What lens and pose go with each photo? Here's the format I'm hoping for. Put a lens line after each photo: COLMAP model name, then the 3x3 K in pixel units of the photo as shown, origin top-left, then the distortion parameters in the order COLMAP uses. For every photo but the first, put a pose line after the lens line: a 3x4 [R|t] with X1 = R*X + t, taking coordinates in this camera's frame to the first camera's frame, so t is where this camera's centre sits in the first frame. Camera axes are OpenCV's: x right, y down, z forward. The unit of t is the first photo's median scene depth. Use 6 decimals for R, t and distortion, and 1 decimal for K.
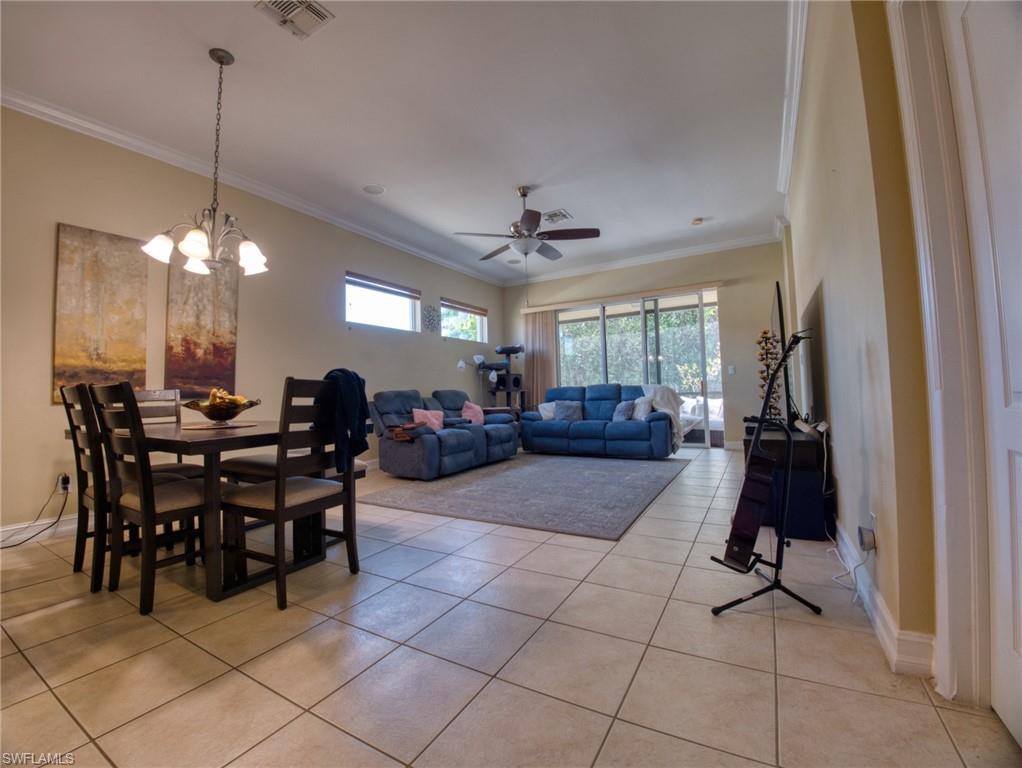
lens RADIAL K [[433.2, 0, 506.2], [0, 433.2, 373.8], [0, 0, 1]] dist [-0.021275, -0.008002]
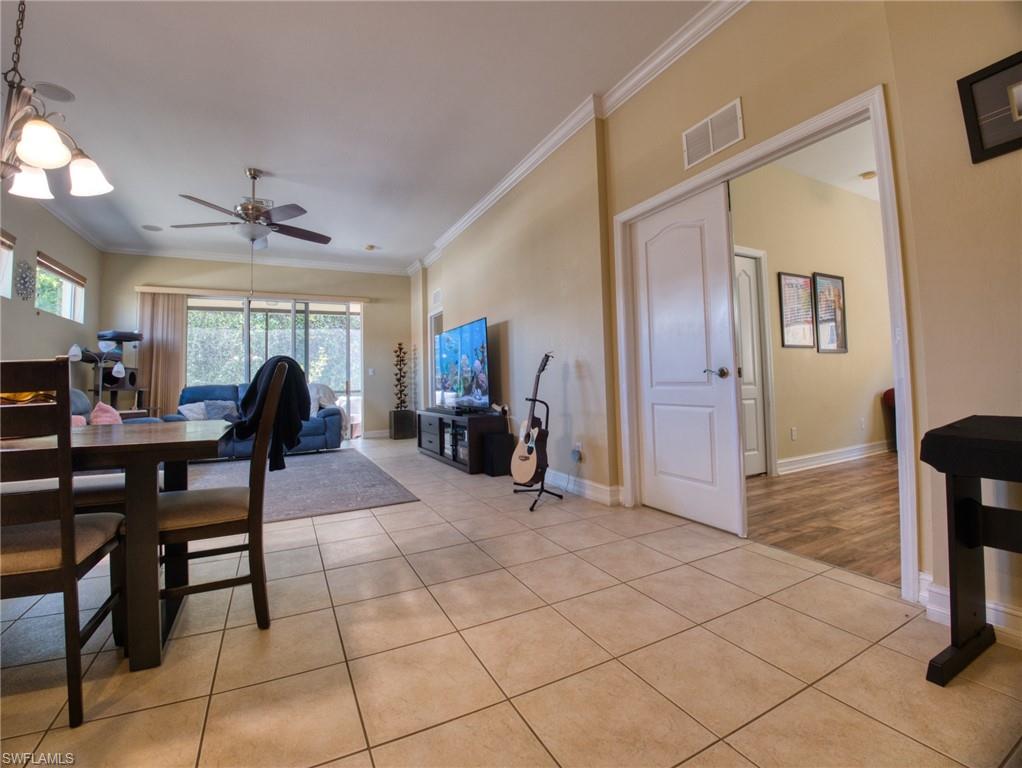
lens RADIAL K [[432.4, 0, 491.5], [0, 432.4, 362.1], [0, 0, 1]] dist [-0.001821, -0.028136]
pose [[0.561322, 0.053134, 0.825890, -0.316139], [-0.026003, 0.998576, -0.046571, 0.011678], [-0.827189, 0.004666, 0.561905, 0.041135]]
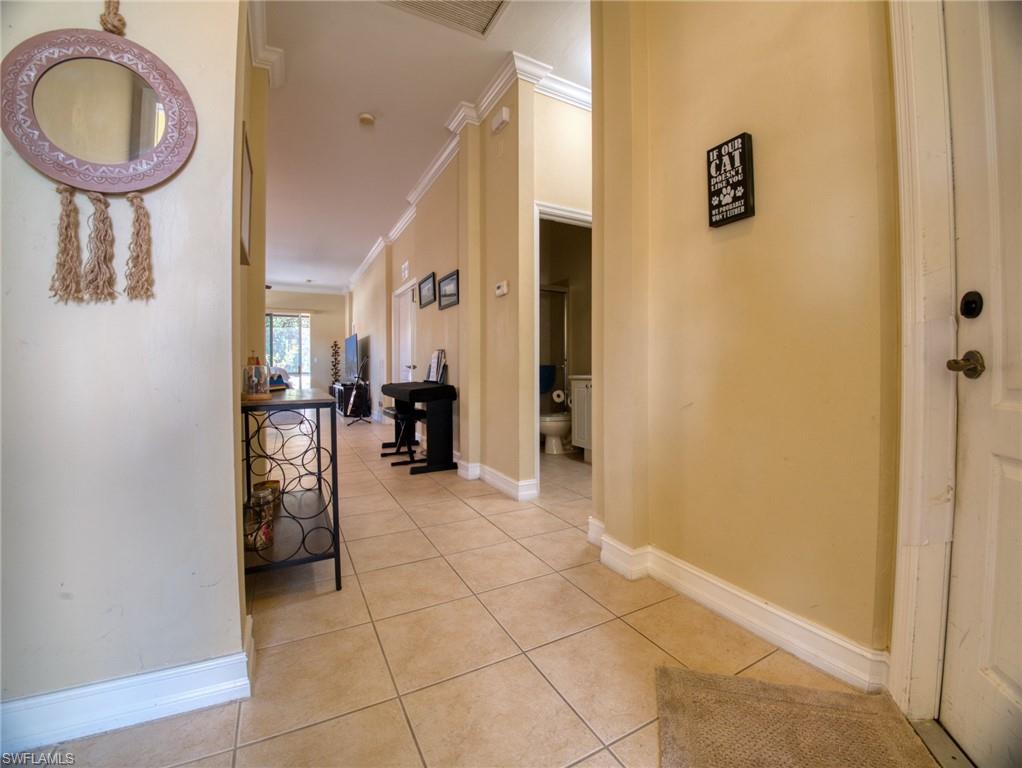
lens RADIAL K [[432.4, 0, 491.5], [0, 432.4, 362.1], [0, 0, 1]] dist [-0.001821, -0.028136]
pose [[0.559461, 0.033051, 0.828197, -0.614169], [-0.045334, 0.998929, -0.009241, -0.019361], [-0.827616, -0.032375, 0.560360, -0.678948]]
